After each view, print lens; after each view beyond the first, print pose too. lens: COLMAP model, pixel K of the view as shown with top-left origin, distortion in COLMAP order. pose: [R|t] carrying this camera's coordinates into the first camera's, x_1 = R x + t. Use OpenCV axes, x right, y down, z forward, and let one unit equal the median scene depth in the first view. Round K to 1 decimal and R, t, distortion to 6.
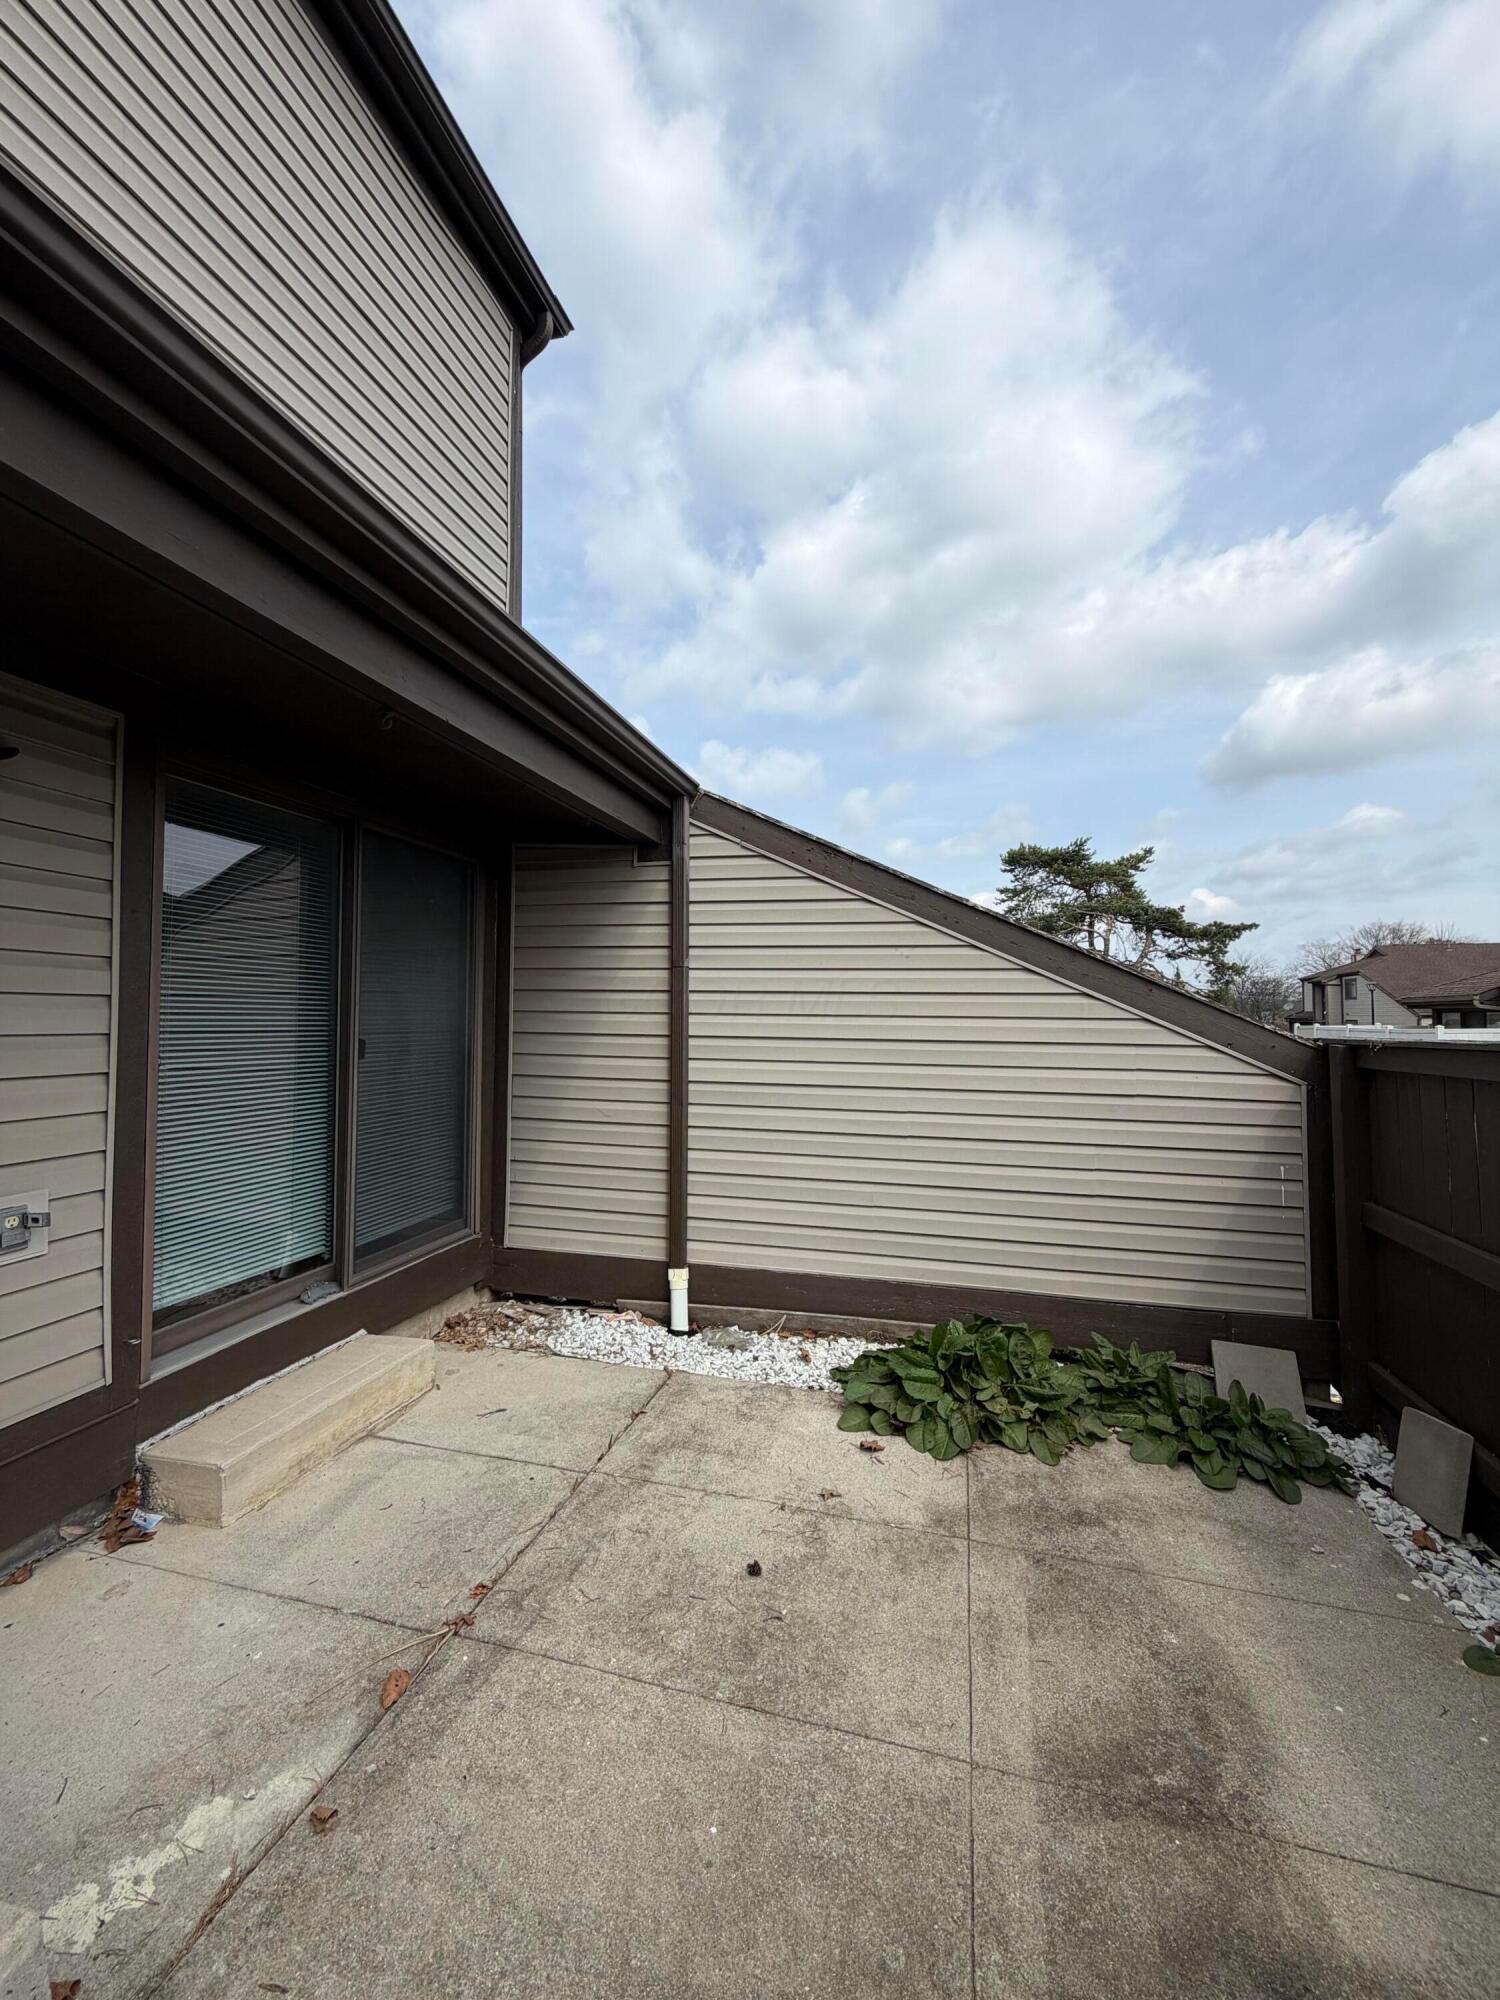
lens RADIAL K [[797.0, 0, 747.5], [0, 797.0, 993.2], [0, 0, 1]] dist [-0.002370, 0.000576]
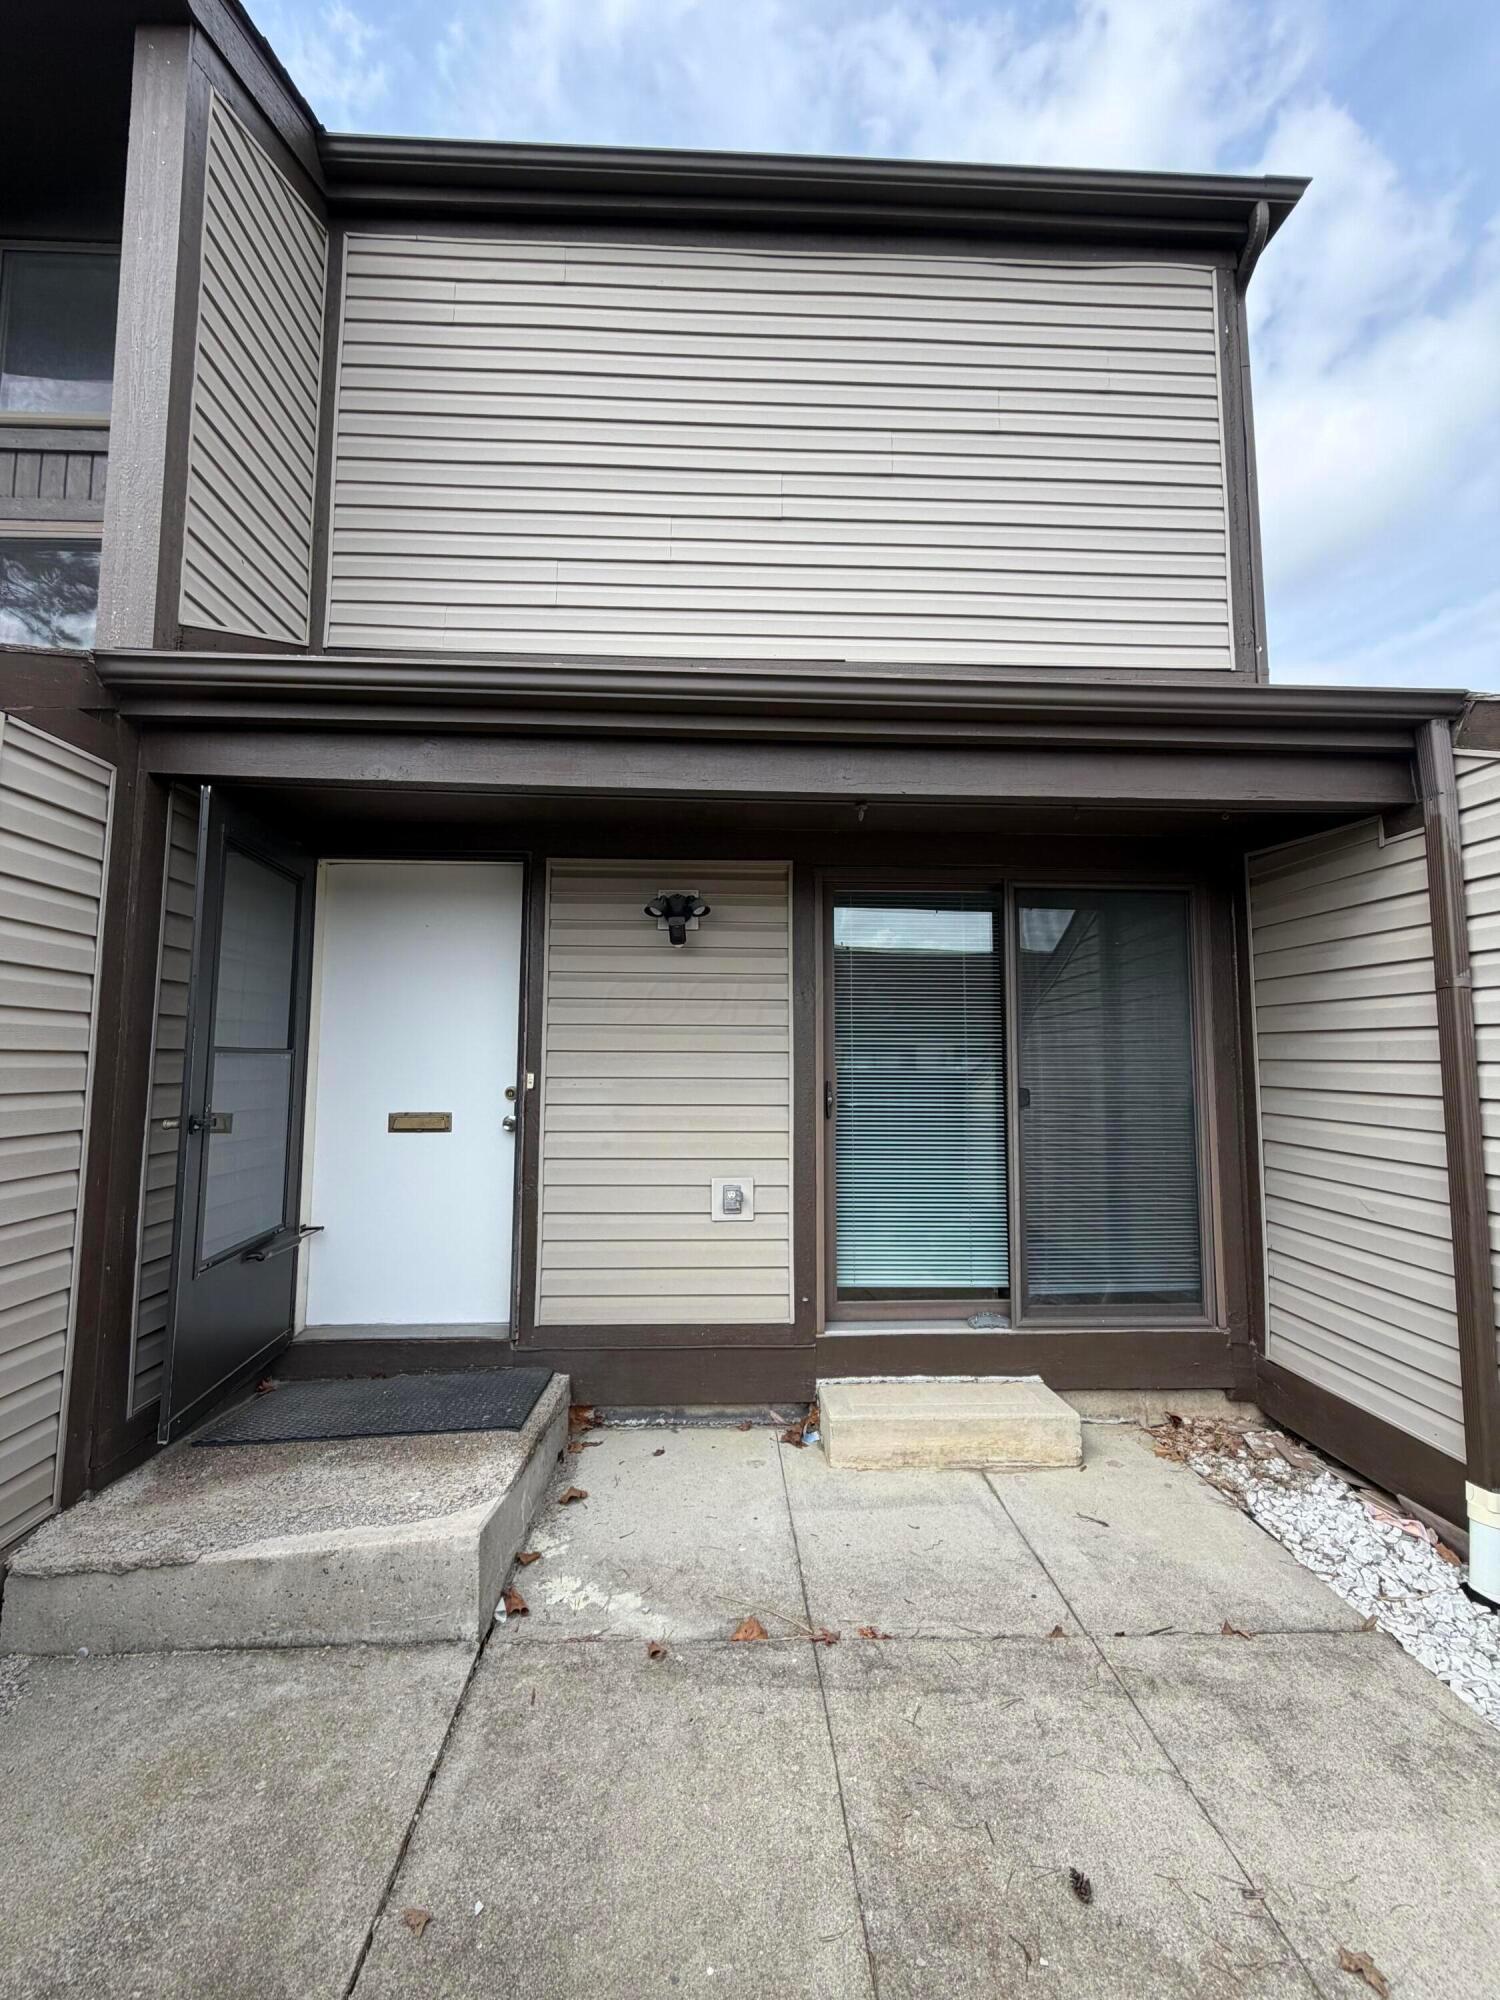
lens RADIAL K [[797.0, 0, 747.5], [0, 797.0, 993.2], [0, 0, 1]] dist [-0.002370, 0.000576]
pose [[0.301156, -0.084564, -0.949818, 0.481570], [0.027918, 0.996415, -0.079861, 0.007884], [0.953166, -0.002466, 0.302437, 0.400373]]
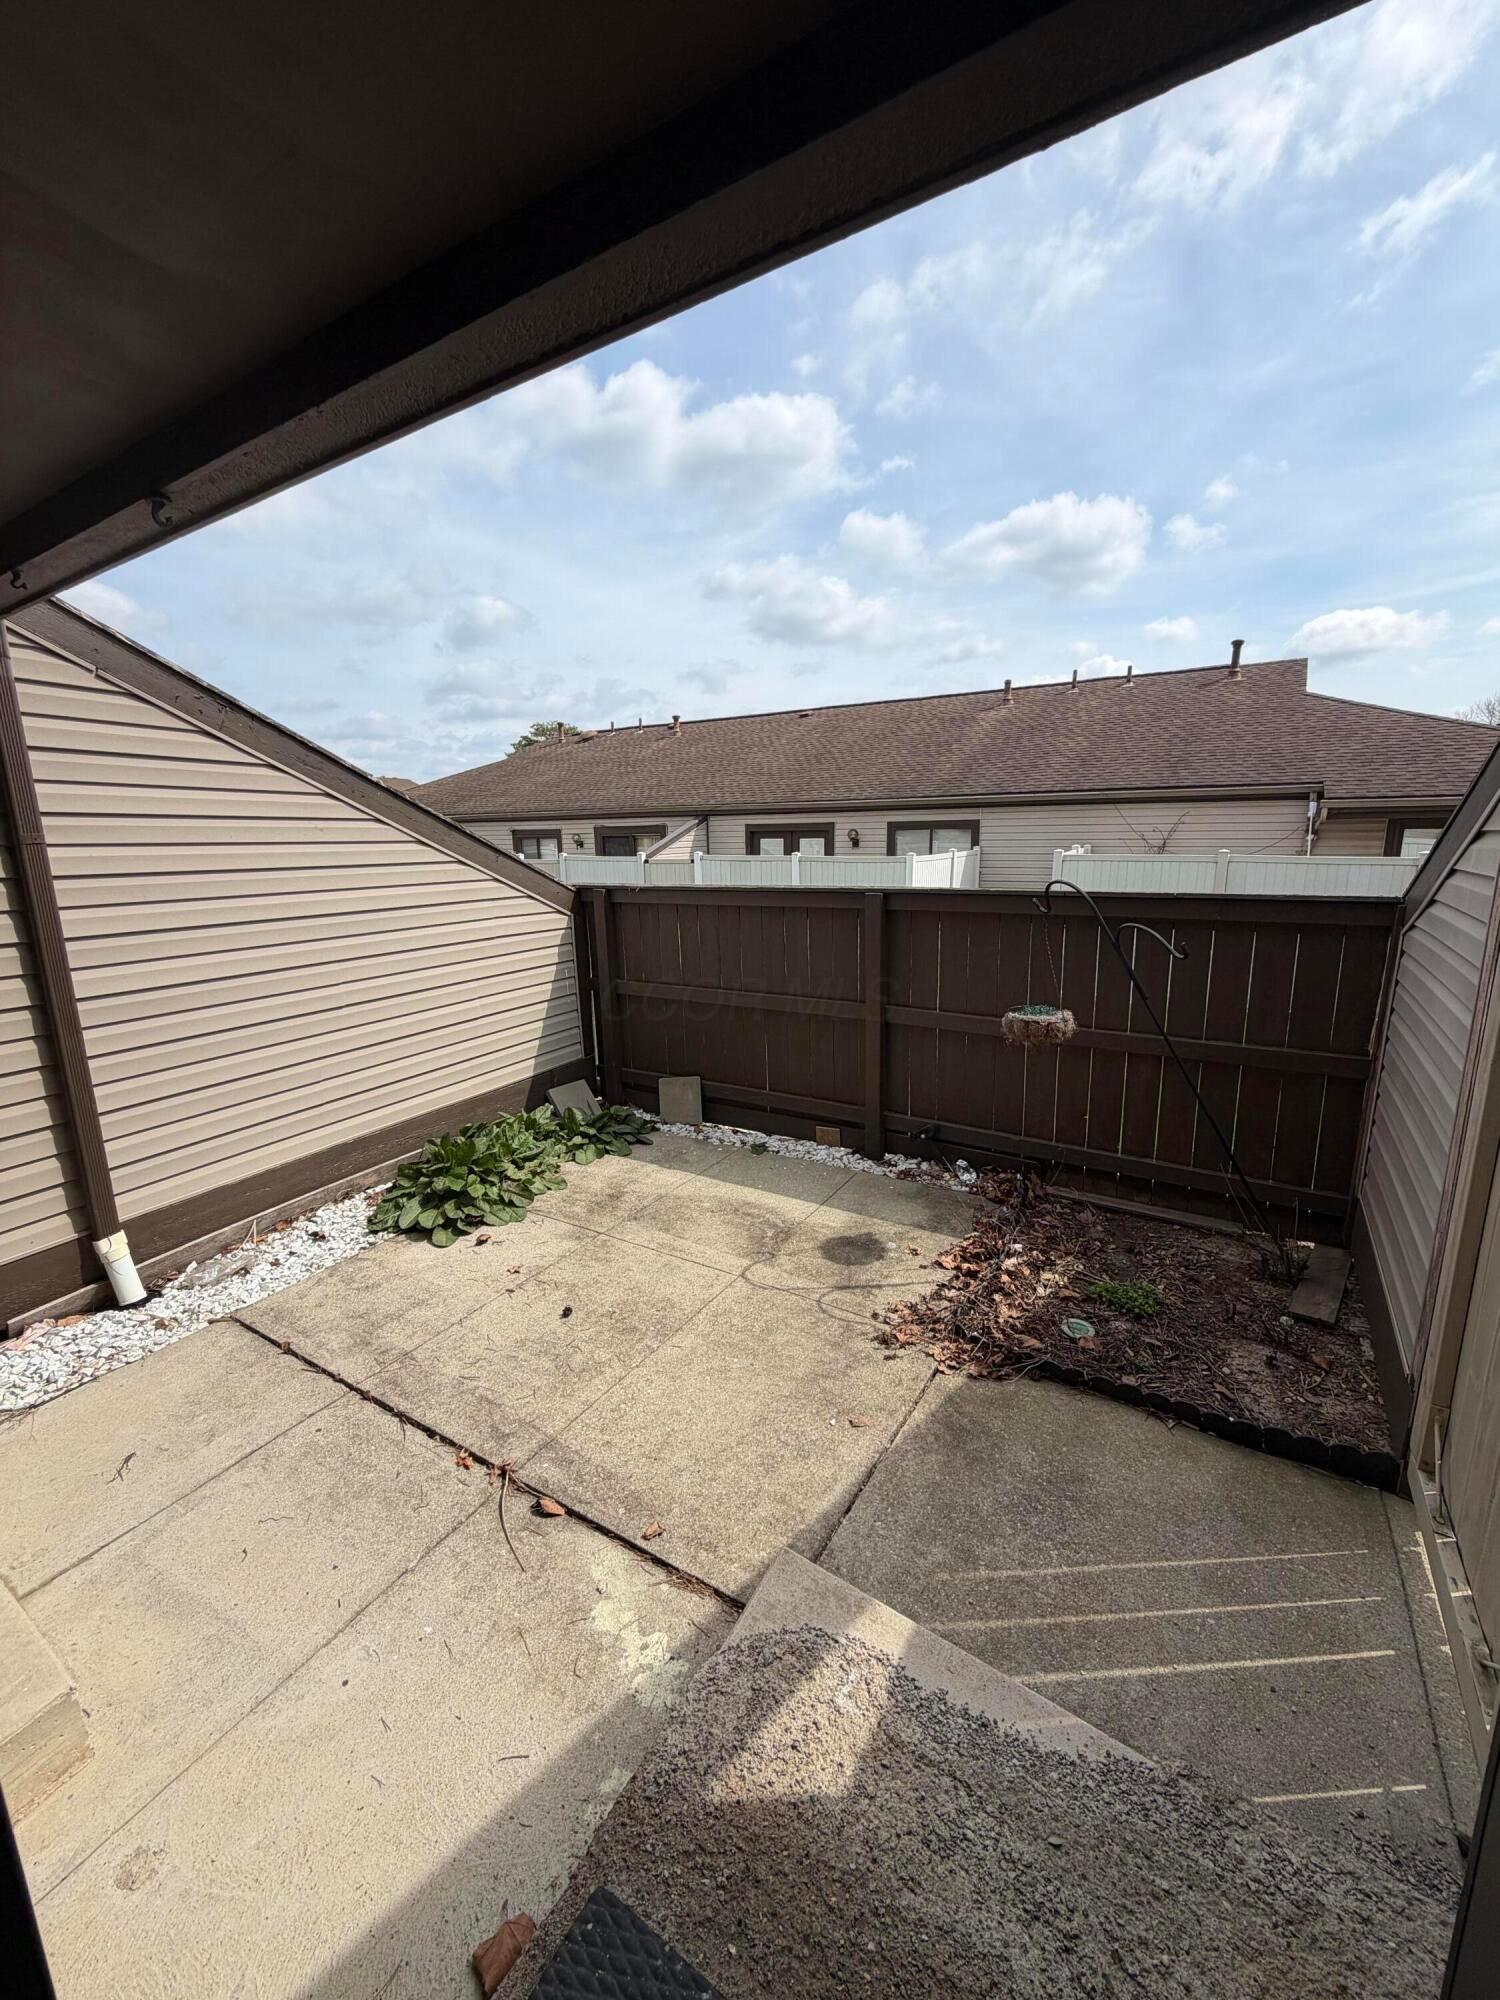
lens RADIAL K [[797.0, 0, 747.5], [0, 797.0, 993.2], [0, 0, 1]] dist [-0.002370, 0.000576]
pose [[0.283538, -0.200203, 0.937830, -0.827813], [-0.013417, 0.977041, 0.212630, -0.087147], [-0.958867, -0.072872, 0.274342, 0.276082]]
